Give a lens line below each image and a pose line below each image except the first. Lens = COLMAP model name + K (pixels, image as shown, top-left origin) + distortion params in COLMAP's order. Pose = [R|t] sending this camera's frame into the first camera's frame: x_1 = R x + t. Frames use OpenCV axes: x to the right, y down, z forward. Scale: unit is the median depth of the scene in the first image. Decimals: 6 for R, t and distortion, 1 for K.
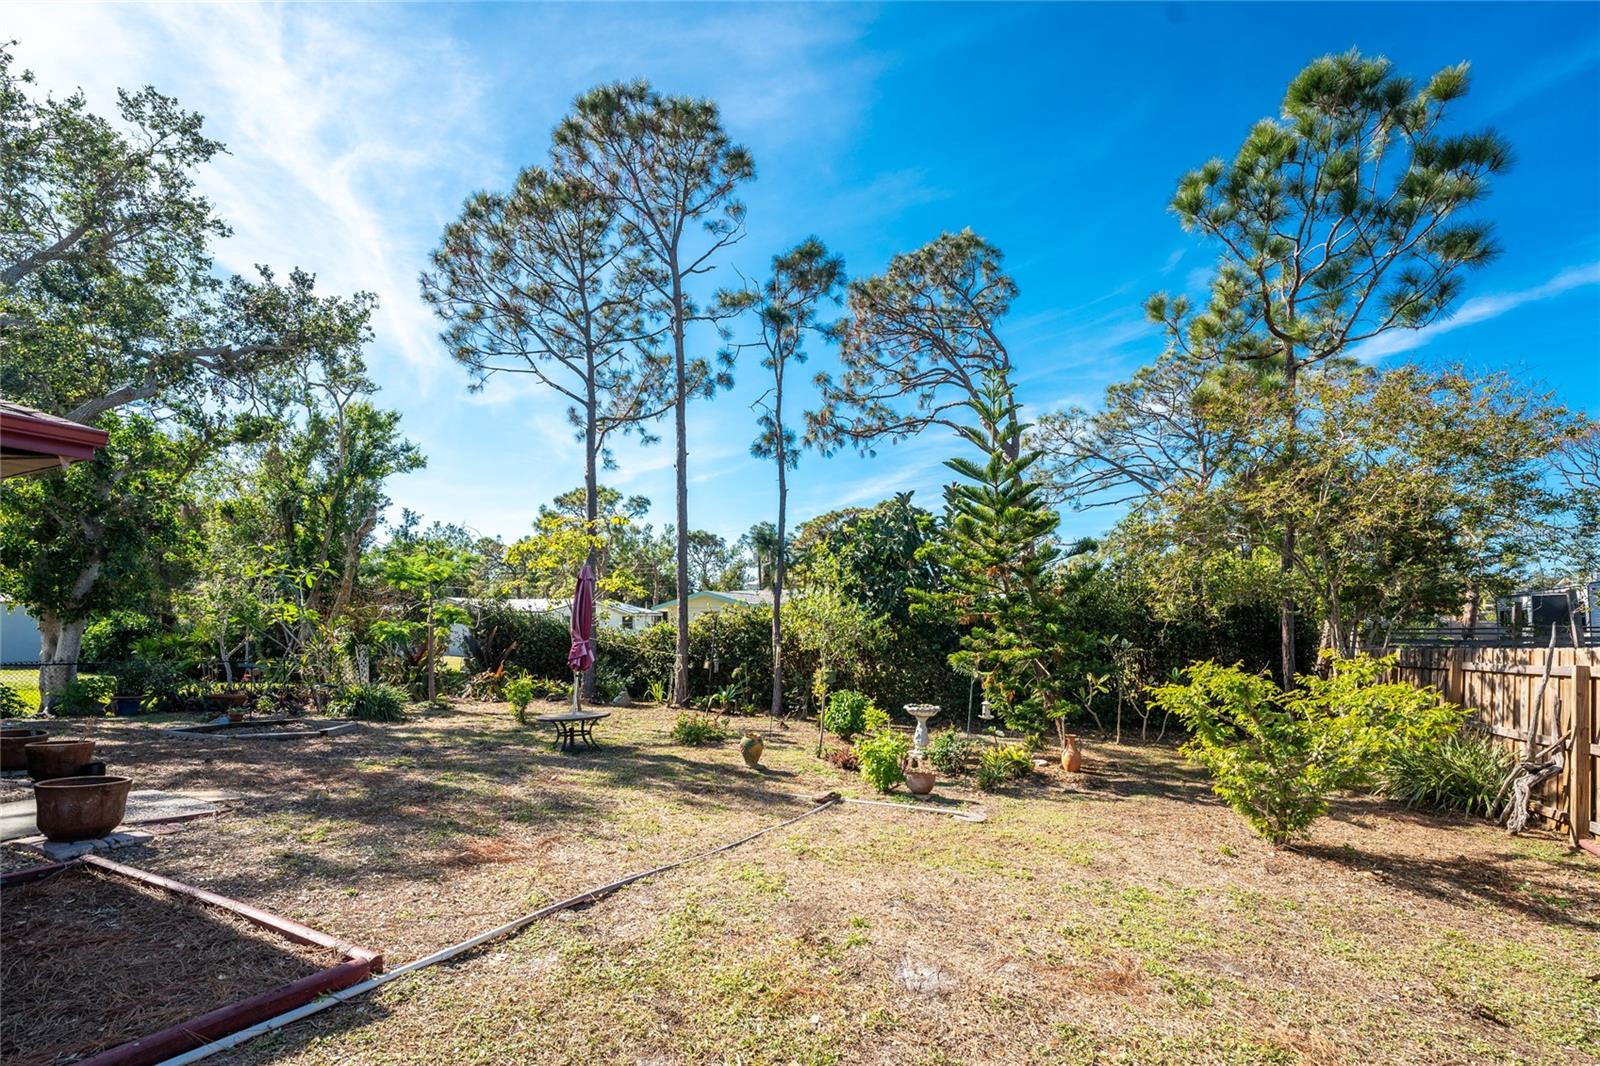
lens RADIAL K [[651.6, 0, 768.0], [0, 651.6, 628.2], [0, 0, 1]] dist [-0.025762, 0.000329]
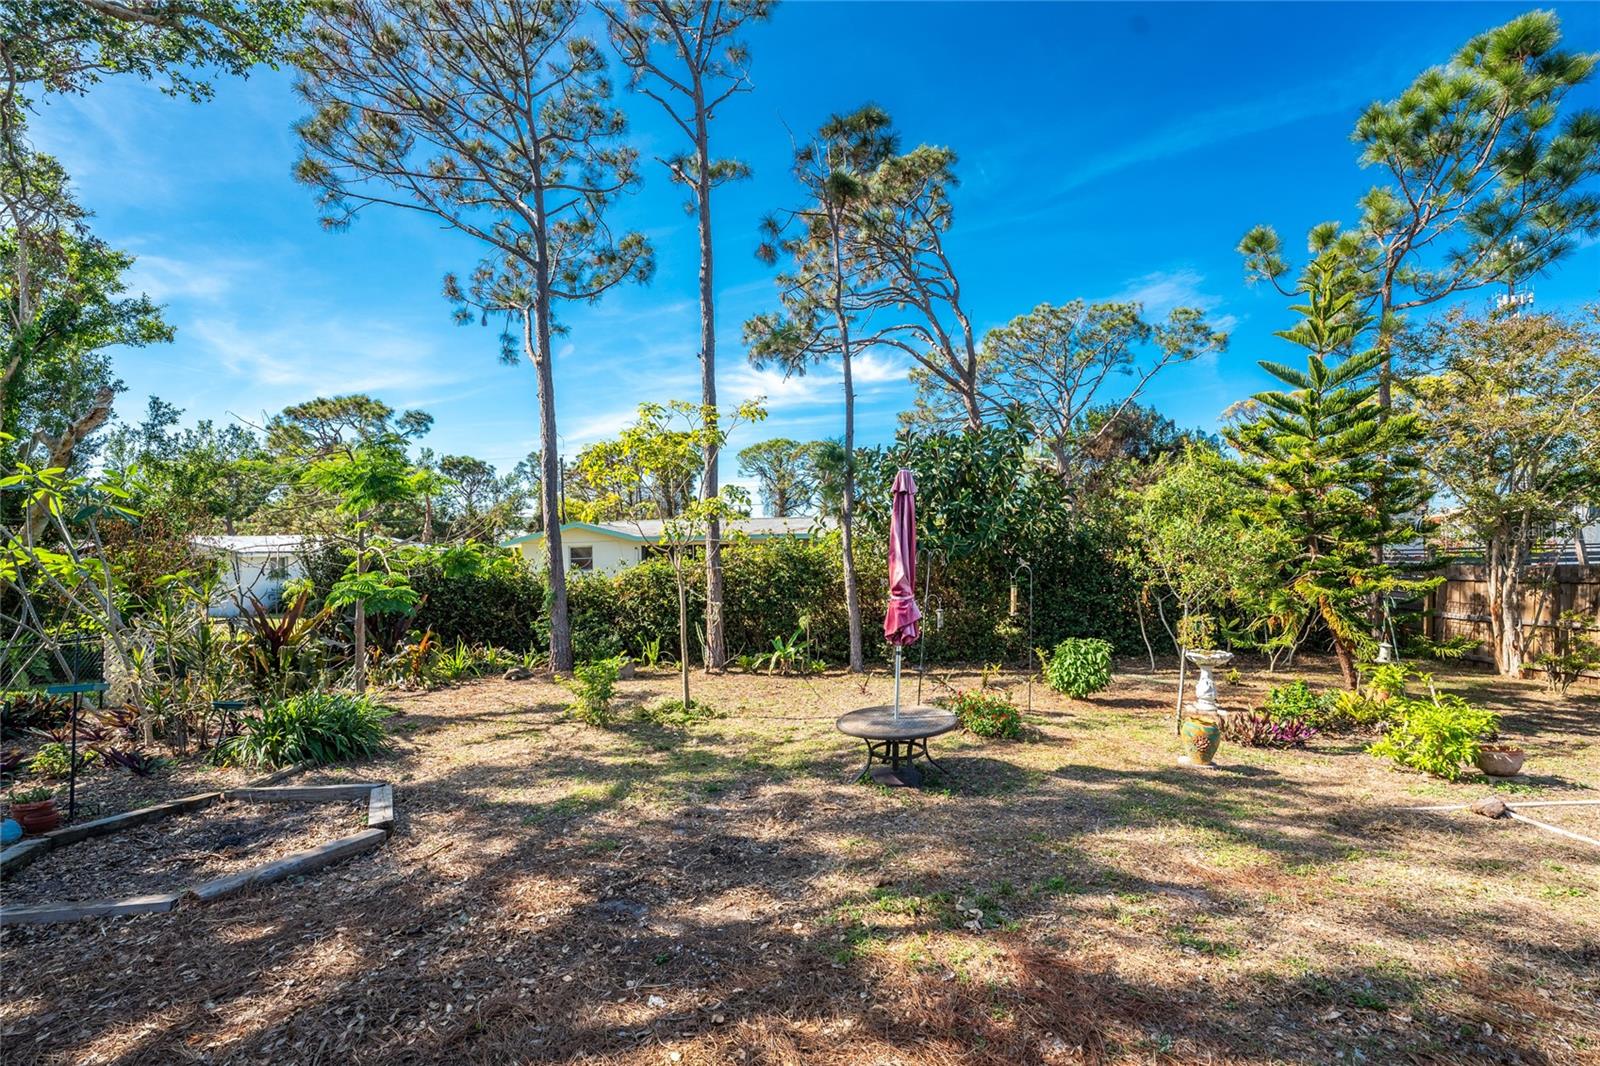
lens RADIAL K [[641.4, 0, 798.8], [0, 641.4, 548.4], [0, 0, 1]] dist [-0.026226, 0.000230]
pose [[0.919081, -0.021735, 0.393468, -0.267597], [0.028768, 0.999514, -0.011985, -0.009192], [-0.393016, 0.022335, 0.919260, 0.211878]]
